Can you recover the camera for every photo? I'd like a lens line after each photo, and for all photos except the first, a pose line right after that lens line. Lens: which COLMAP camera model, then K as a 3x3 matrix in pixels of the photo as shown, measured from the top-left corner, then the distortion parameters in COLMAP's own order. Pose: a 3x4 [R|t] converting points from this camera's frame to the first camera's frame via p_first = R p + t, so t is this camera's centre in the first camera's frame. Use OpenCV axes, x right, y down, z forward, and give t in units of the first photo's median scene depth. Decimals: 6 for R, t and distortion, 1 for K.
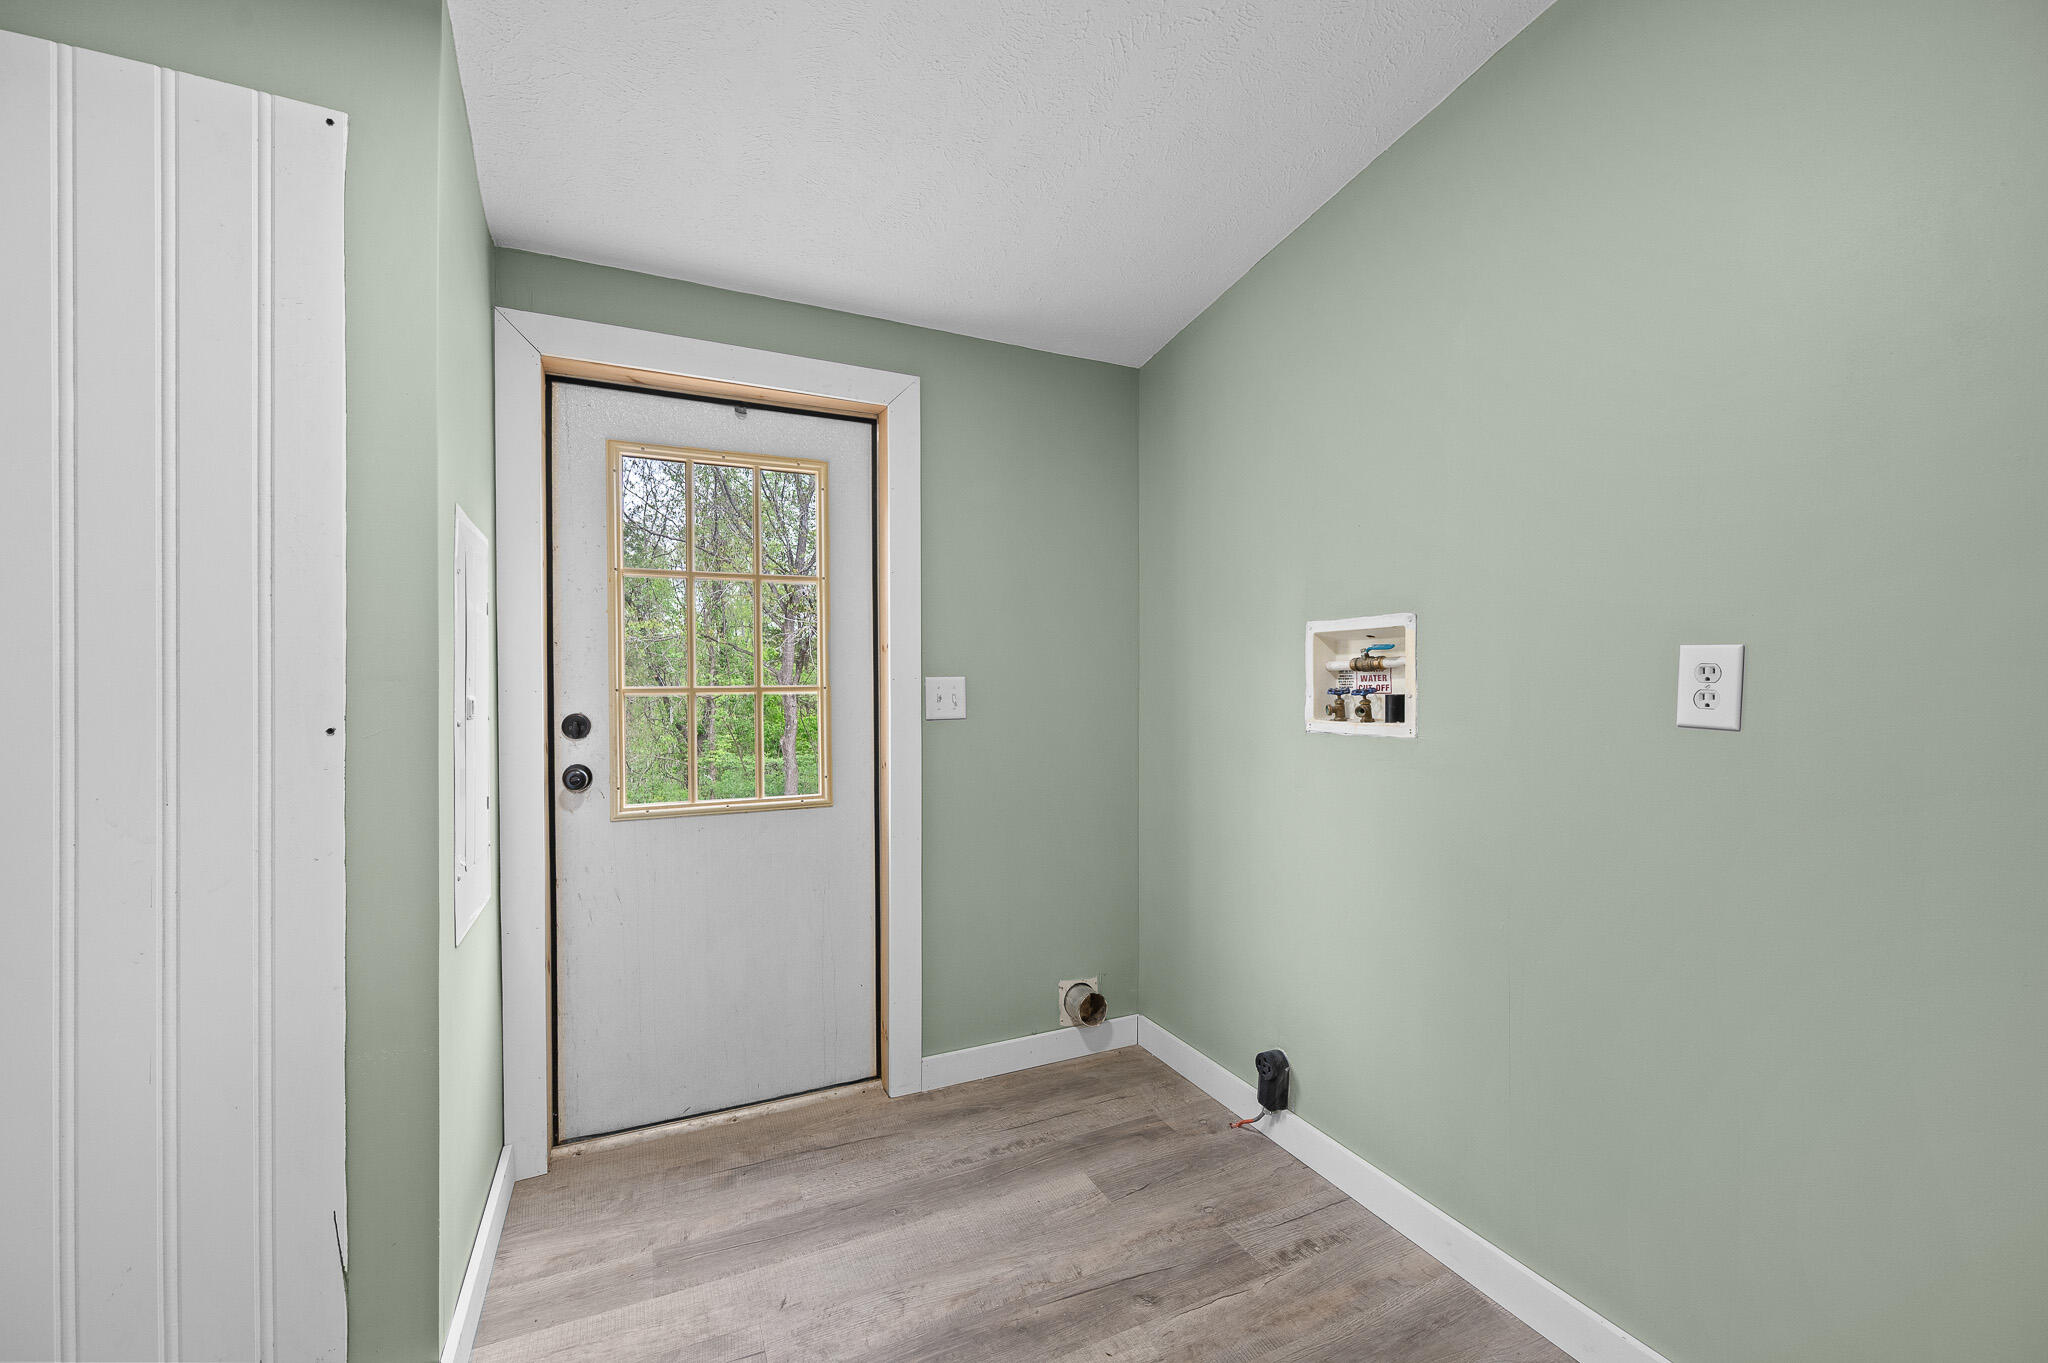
lens RADIAL K [[811.5, 0, 1024.3], [0, 811.5, 687.0], [0, 0, 1]] dist [-0.001779, 0.000639]
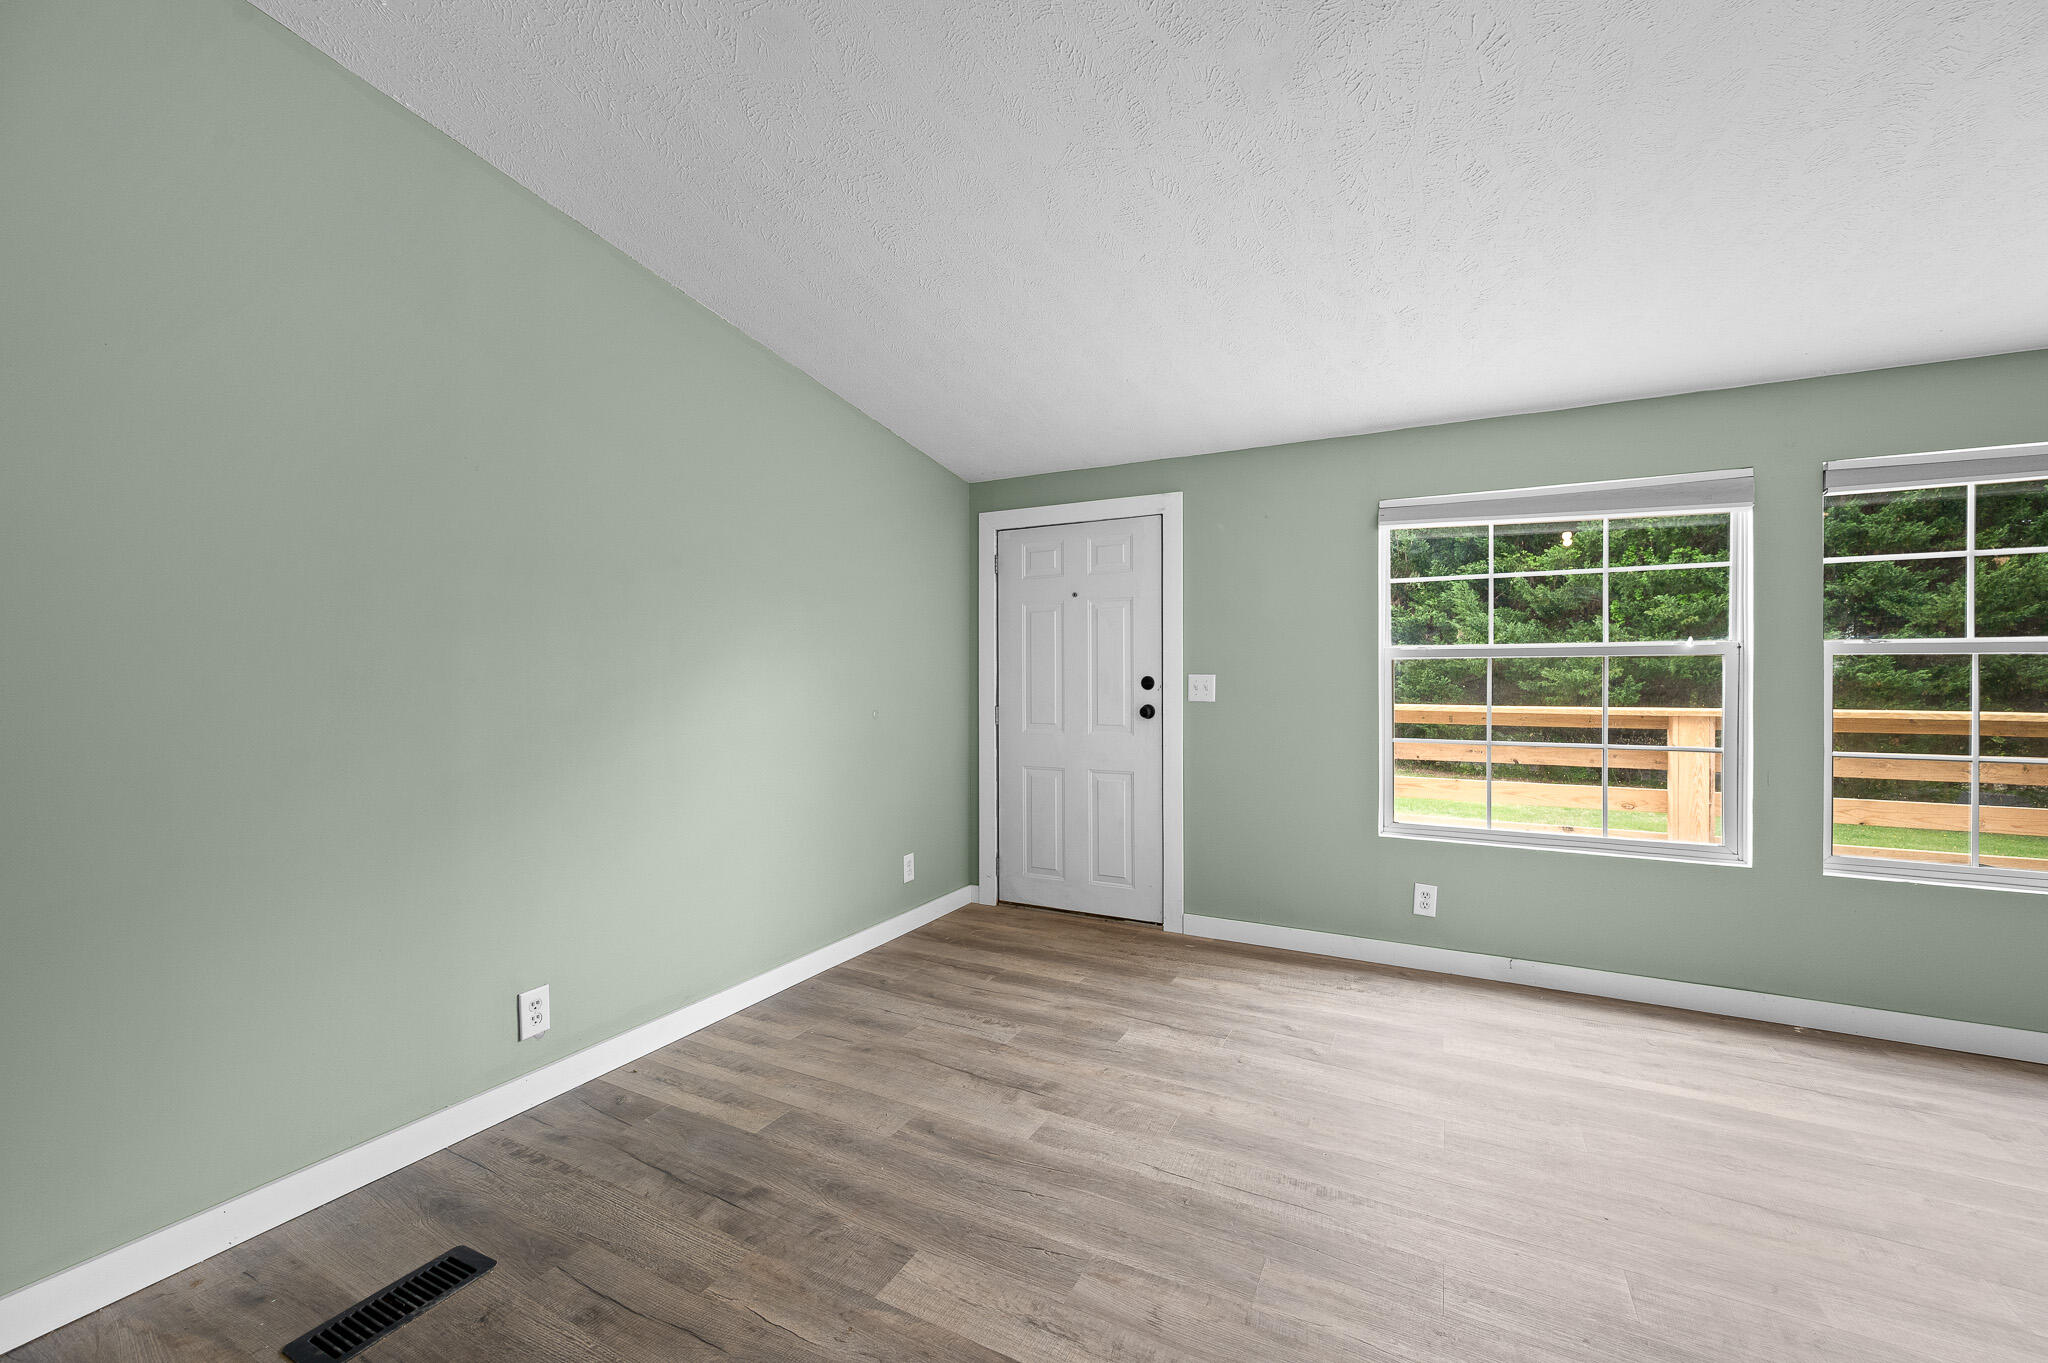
lens RADIAL K [[811.5, 0, 1024.2], [0, 811.5, 687.1], [0, 0, 1]] dist [-0.001779, 0.000639]
pose [[0.602846, 0.012436, -0.797761, 0.988921], [-0.003726, 0.999911, 0.012771, -0.008431], [0.797849, -0.004726, 0.602839, -0.216437]]
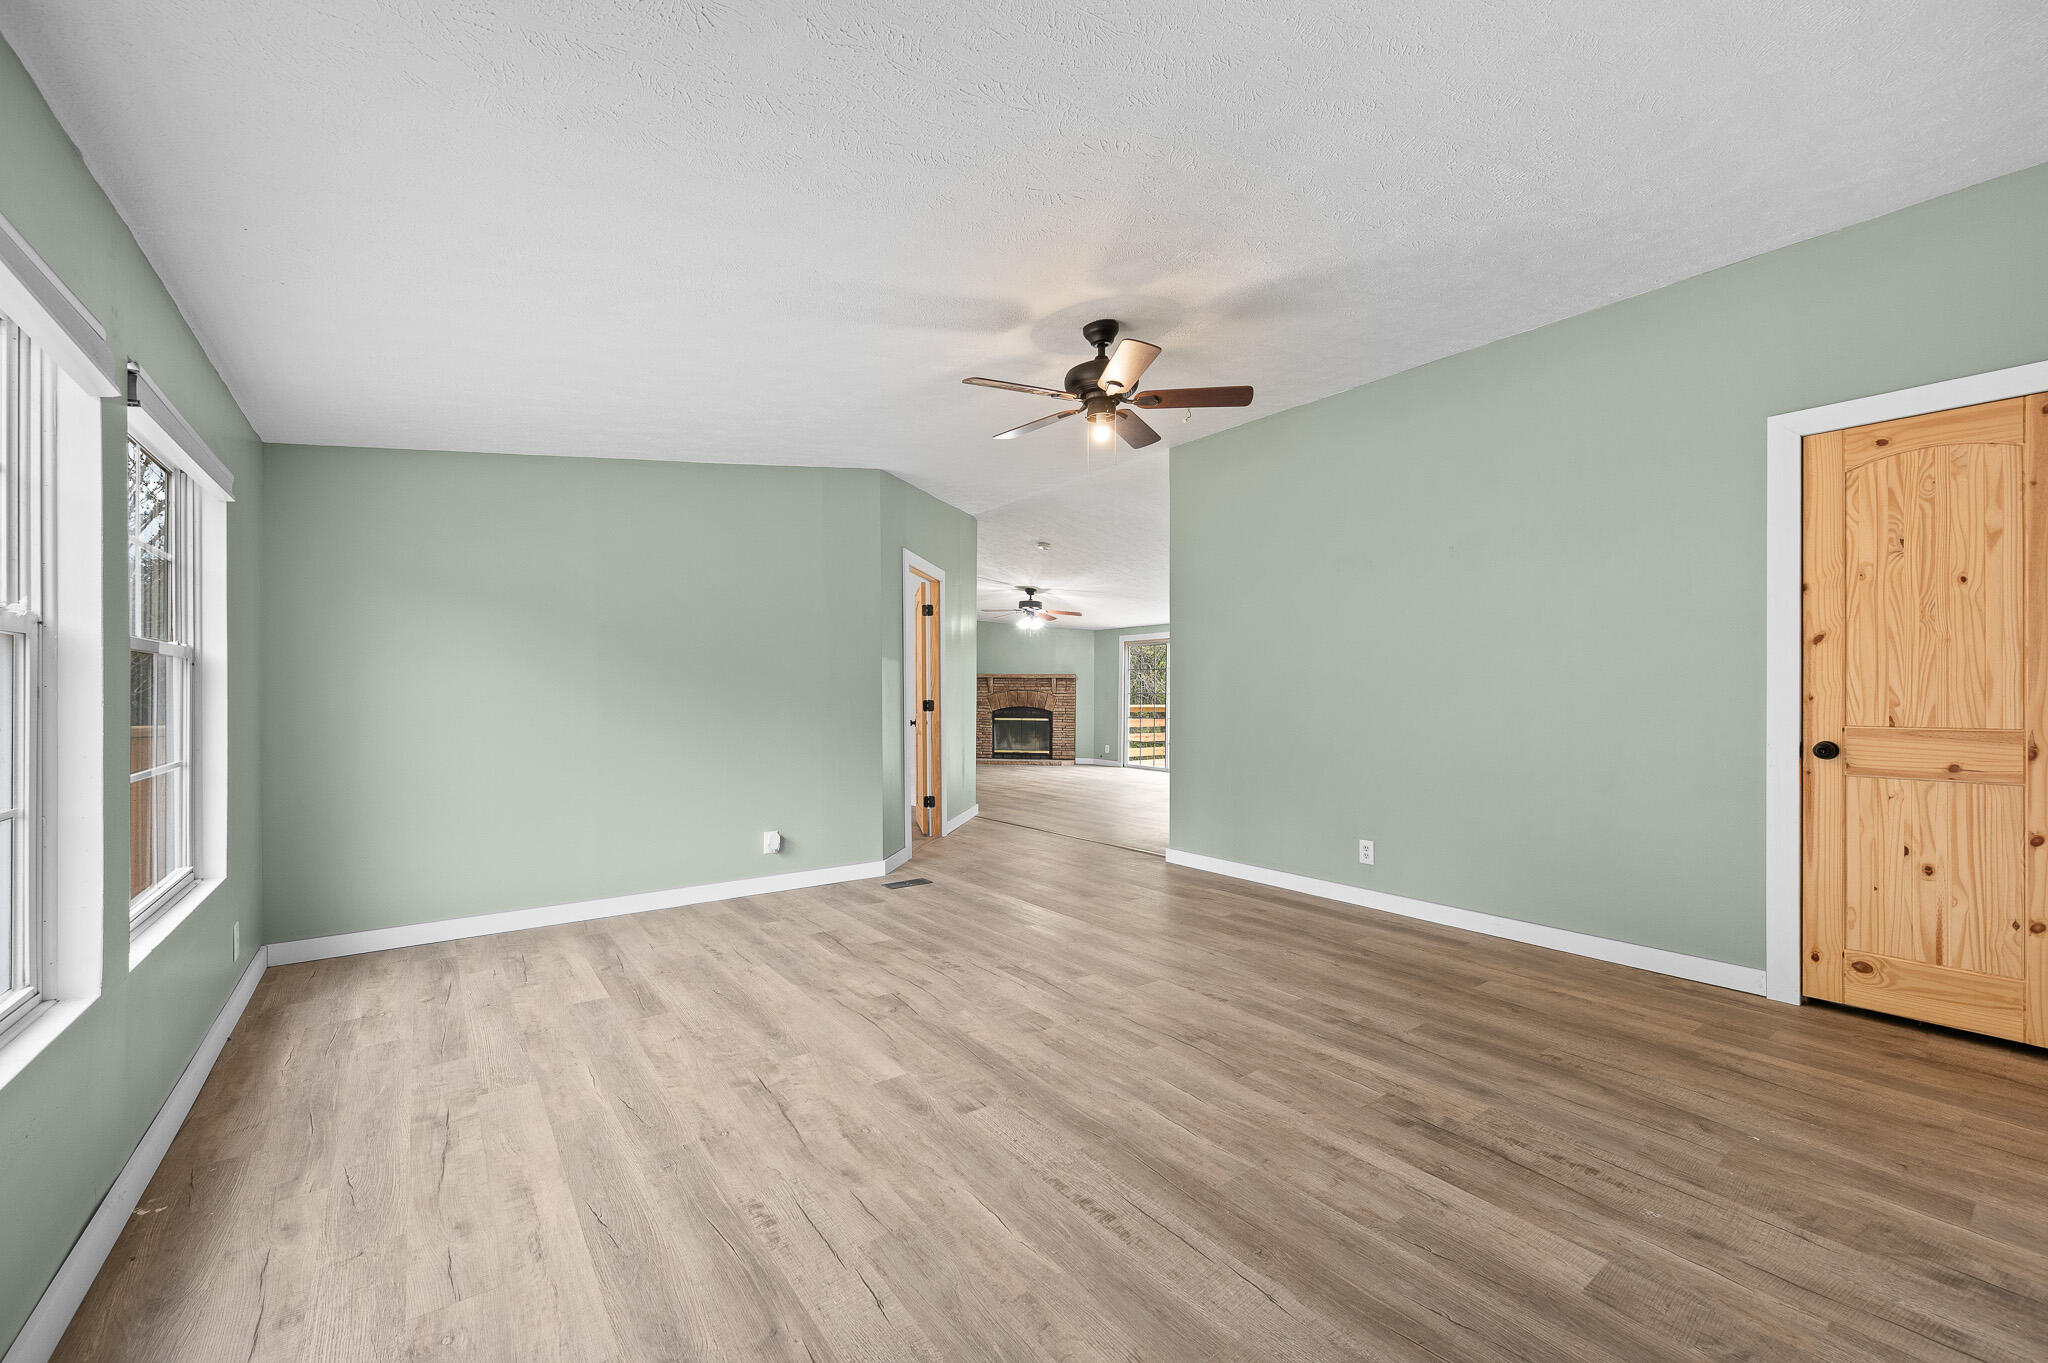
lens RADIAL K [[811.5, 0, 1029.7], [0, 811.5, 693.1], [0, 0, 1]] dist [-0.001779, 0.000639]
pose [[-0.193884, 0.002302, 0.981022, -0.228452], [-0.001063, 0.999996, -0.002556, 0.003101], [-0.981024, -0.001538, -0.193881, 0.737102]]
